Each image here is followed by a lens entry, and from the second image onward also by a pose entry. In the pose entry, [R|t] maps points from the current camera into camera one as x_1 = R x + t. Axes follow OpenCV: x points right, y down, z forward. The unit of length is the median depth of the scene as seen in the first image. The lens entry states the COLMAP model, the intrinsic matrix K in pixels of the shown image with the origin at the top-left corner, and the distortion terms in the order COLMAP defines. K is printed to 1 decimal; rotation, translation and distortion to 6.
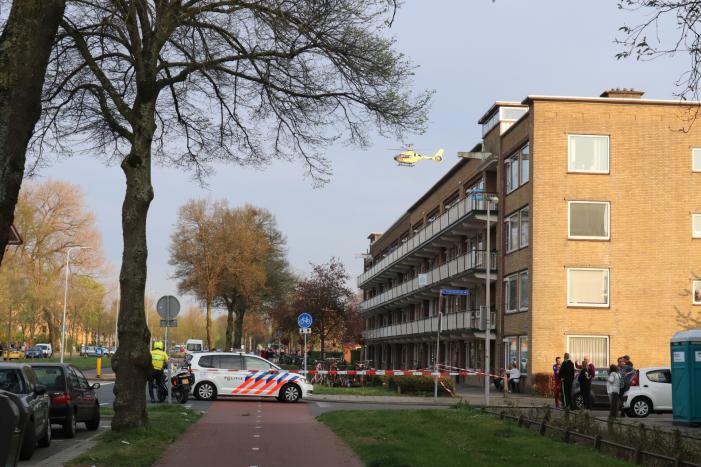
lens RADIAL K [[1201.9, 0, 350.4], [0, 1201.9, 222.3], [0, 0, 1]] dist [0.020821, 0.191019]
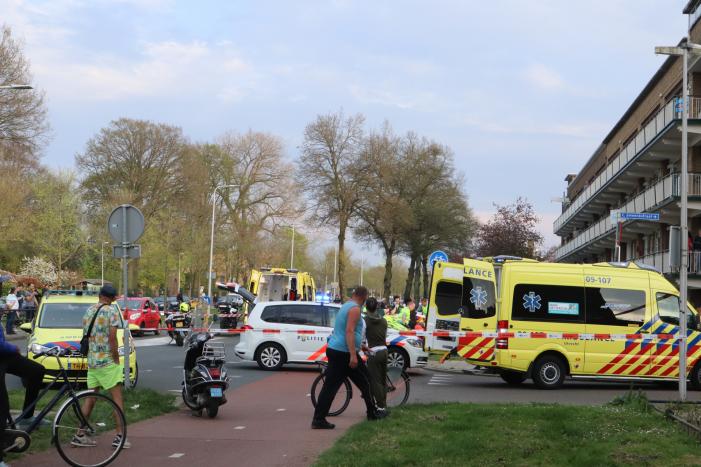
lens RADIAL K [[1201.9, 0, 350.4], [0, 1201.9, 222.3], [0, 0, 1]] dist [0.020821, 0.191019]
pose [[0.985356, -0.006149, -0.170399, 0.023069], [0.013011, 0.999147, 0.039185, 0.017978], [0.170013, -0.040828, 0.984596, 0.163368]]
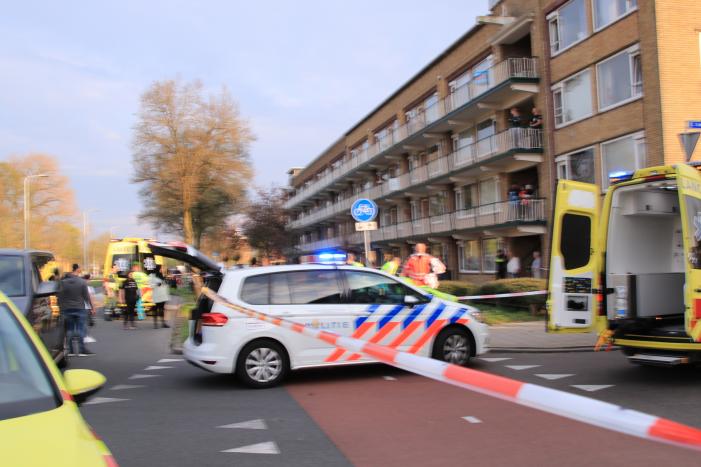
lens RADIAL K [[810.1, 0, 396.4], [0, 810.1, 233.5], [0, 0, 1]] dist [-0.120857, 0.010927]
pose [[0.982845, -0.056646, 0.175518, -0.061687], [0.043781, 0.996121, 0.076323, 0.040048], [-0.179161, -0.067329, 0.981513, 0.372464]]
